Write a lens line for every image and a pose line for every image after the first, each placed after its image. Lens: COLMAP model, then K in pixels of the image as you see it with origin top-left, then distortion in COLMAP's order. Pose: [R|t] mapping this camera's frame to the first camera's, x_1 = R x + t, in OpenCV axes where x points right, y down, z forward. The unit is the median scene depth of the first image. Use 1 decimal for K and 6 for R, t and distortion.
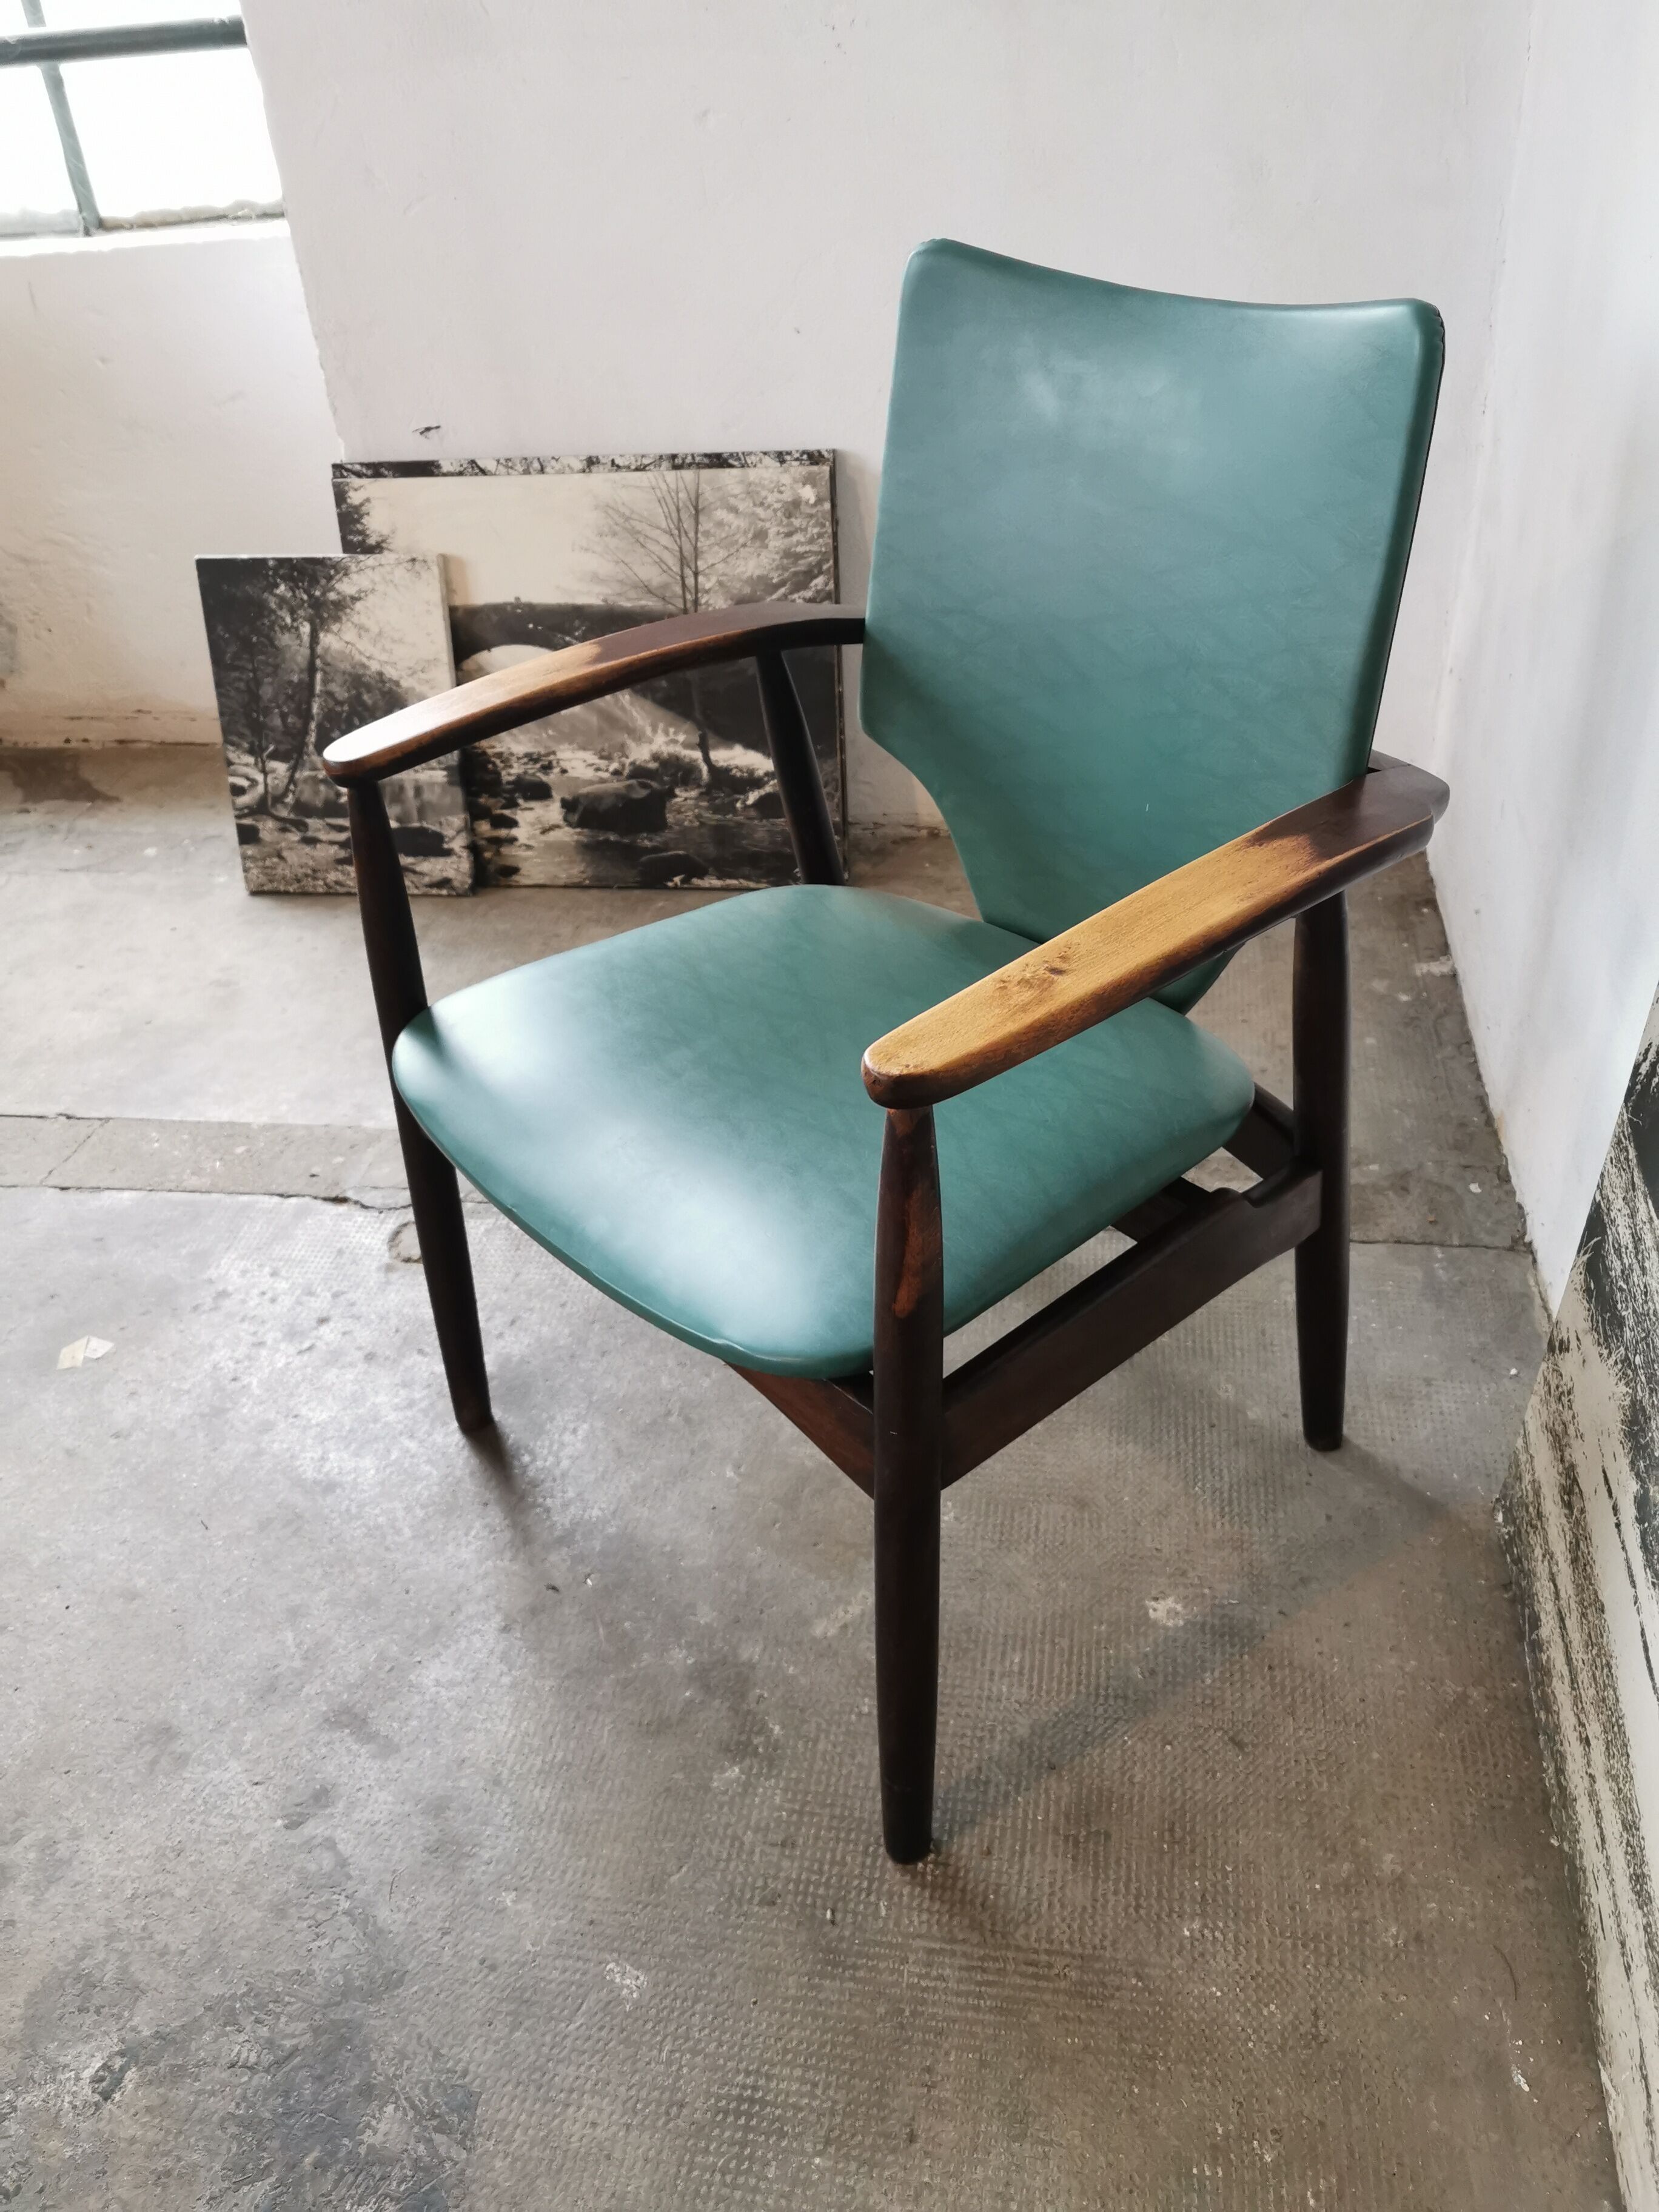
lens RADIAL K [[1714.2, 0, 822.4], [0, 1714.2, 1077.8], [0, 0, 1]] dist [0.069156, -0.100610]
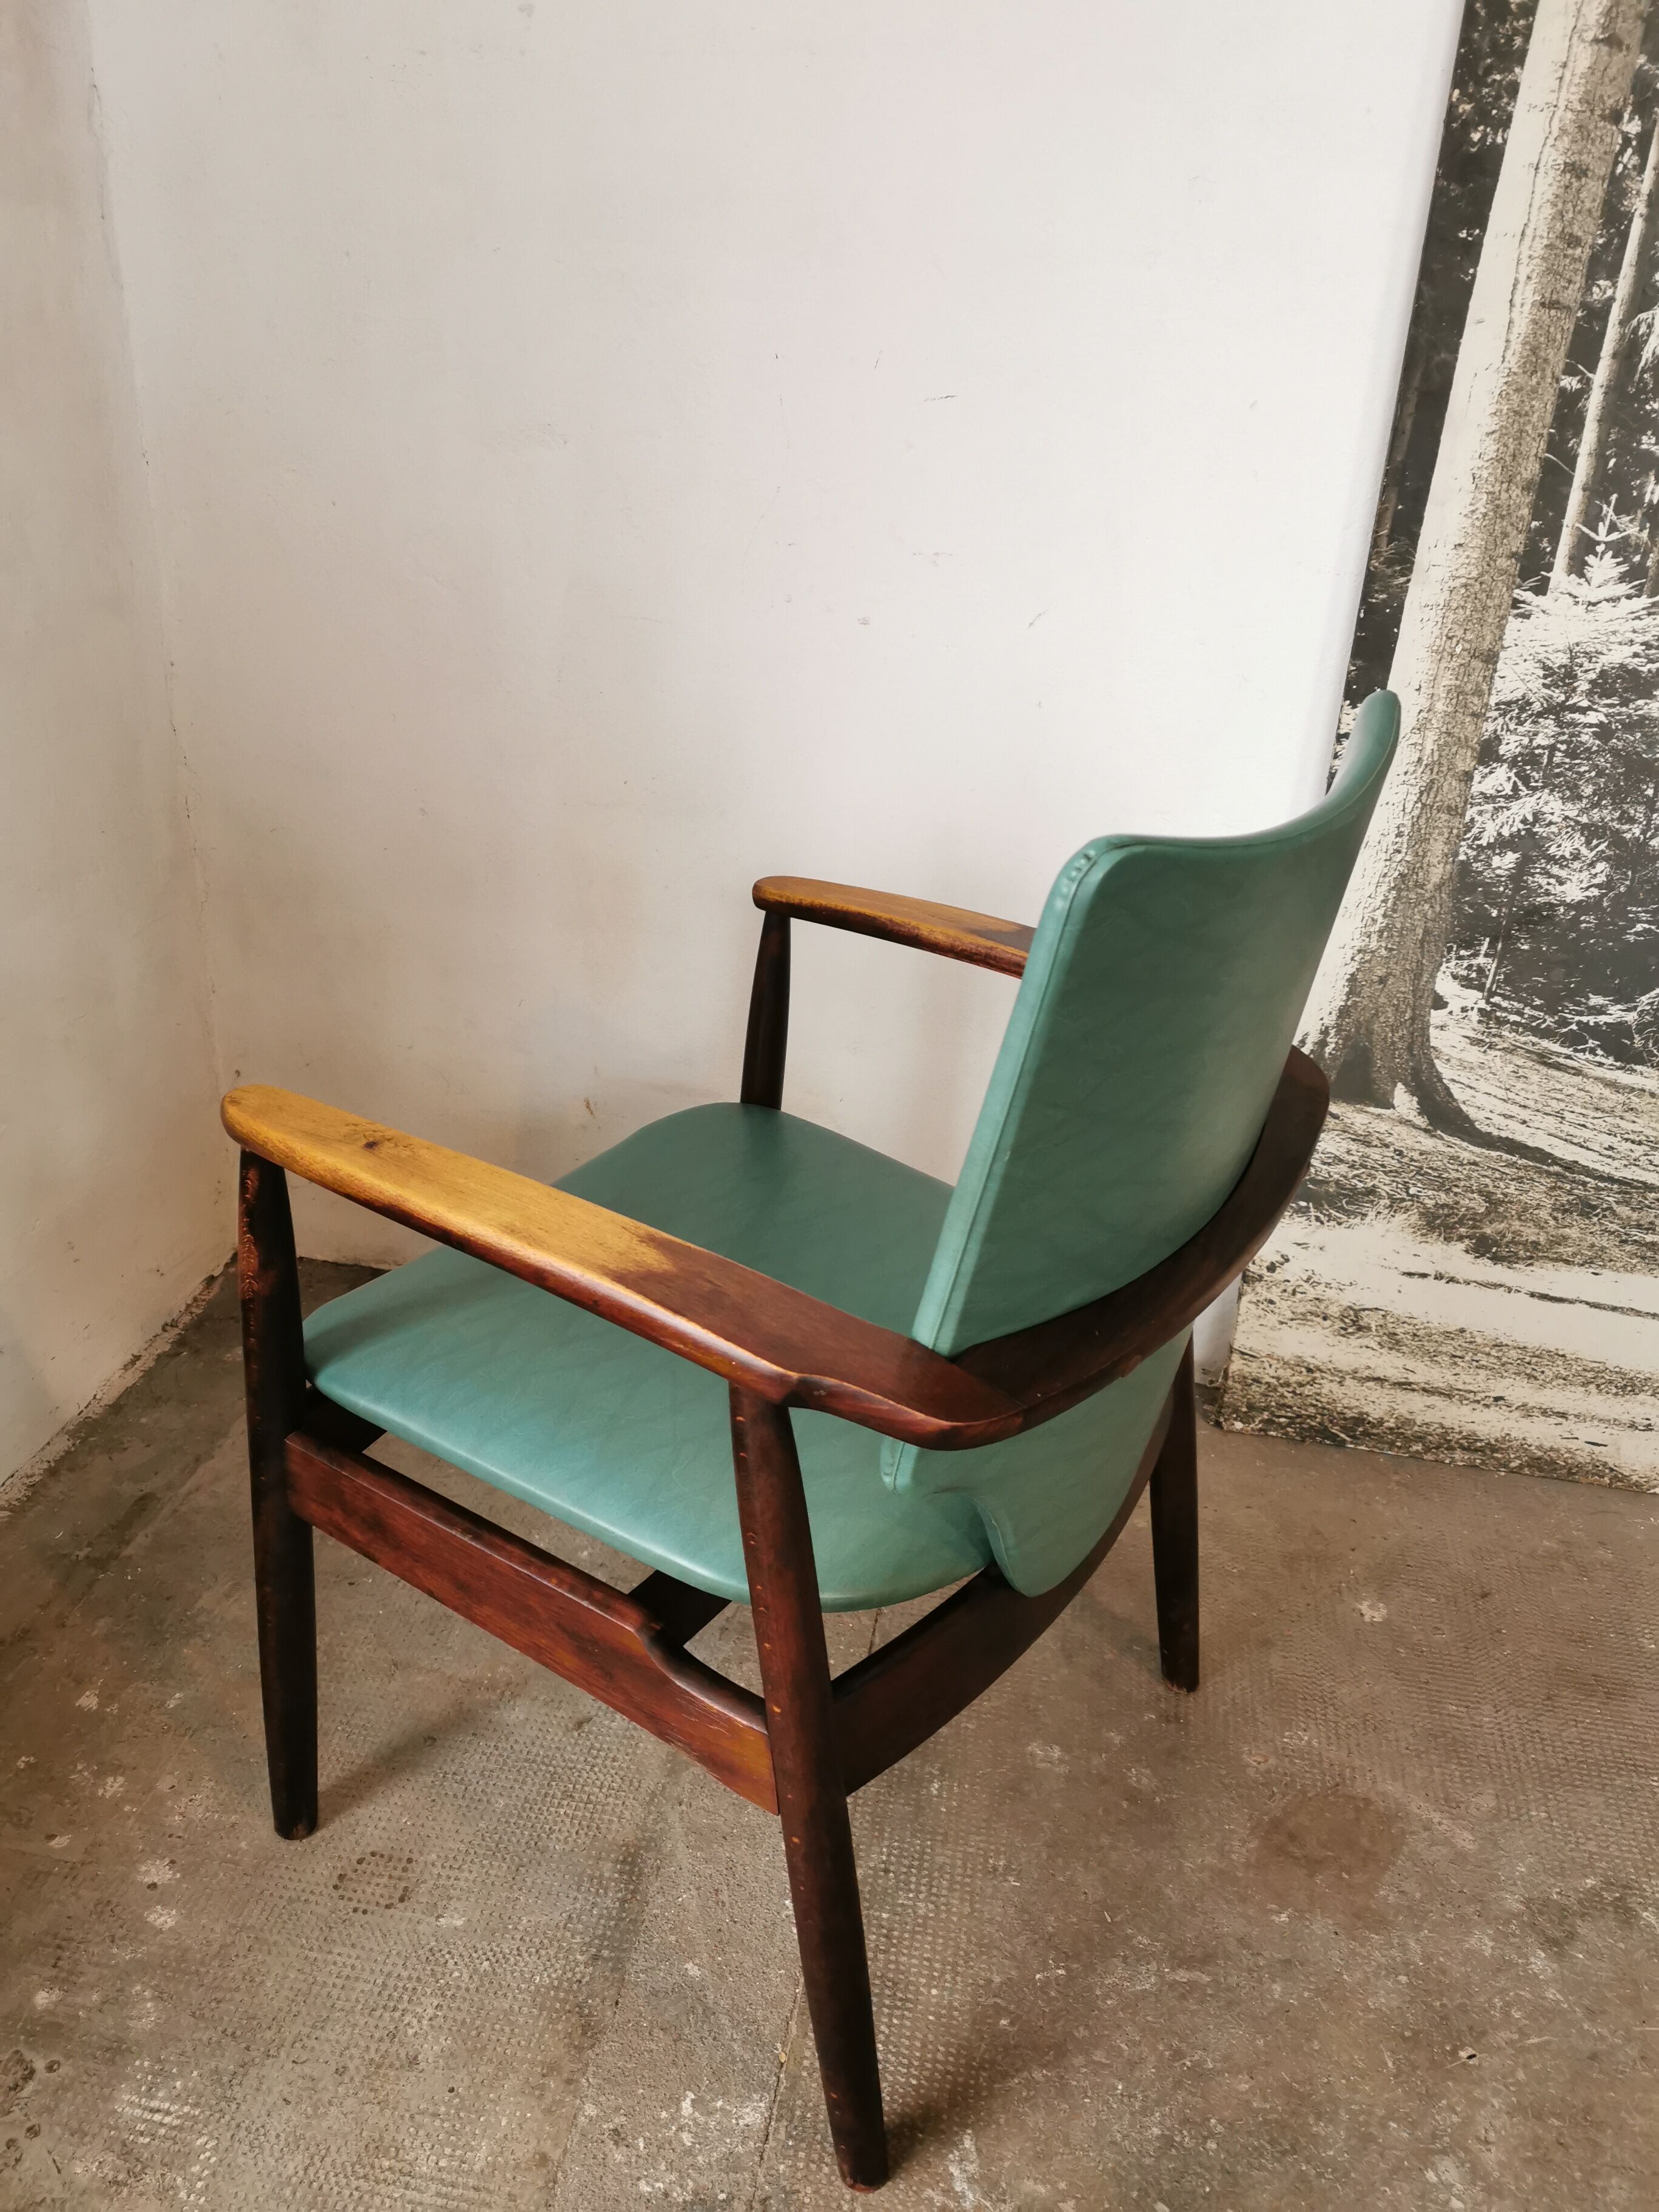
lens RADIAL K [[1714.2, 0, 822.5], [0, 1714.2, 1113.5], [0, 0, 1]] dist [0.069156, -0.100610]
pose [[0.011881, -0.363407, 0.931555, -0.489162], [0.525514, 0.794857, 0.303377, -0.326732], [-0.850702, 0.485941, 0.200419, 0.549467]]
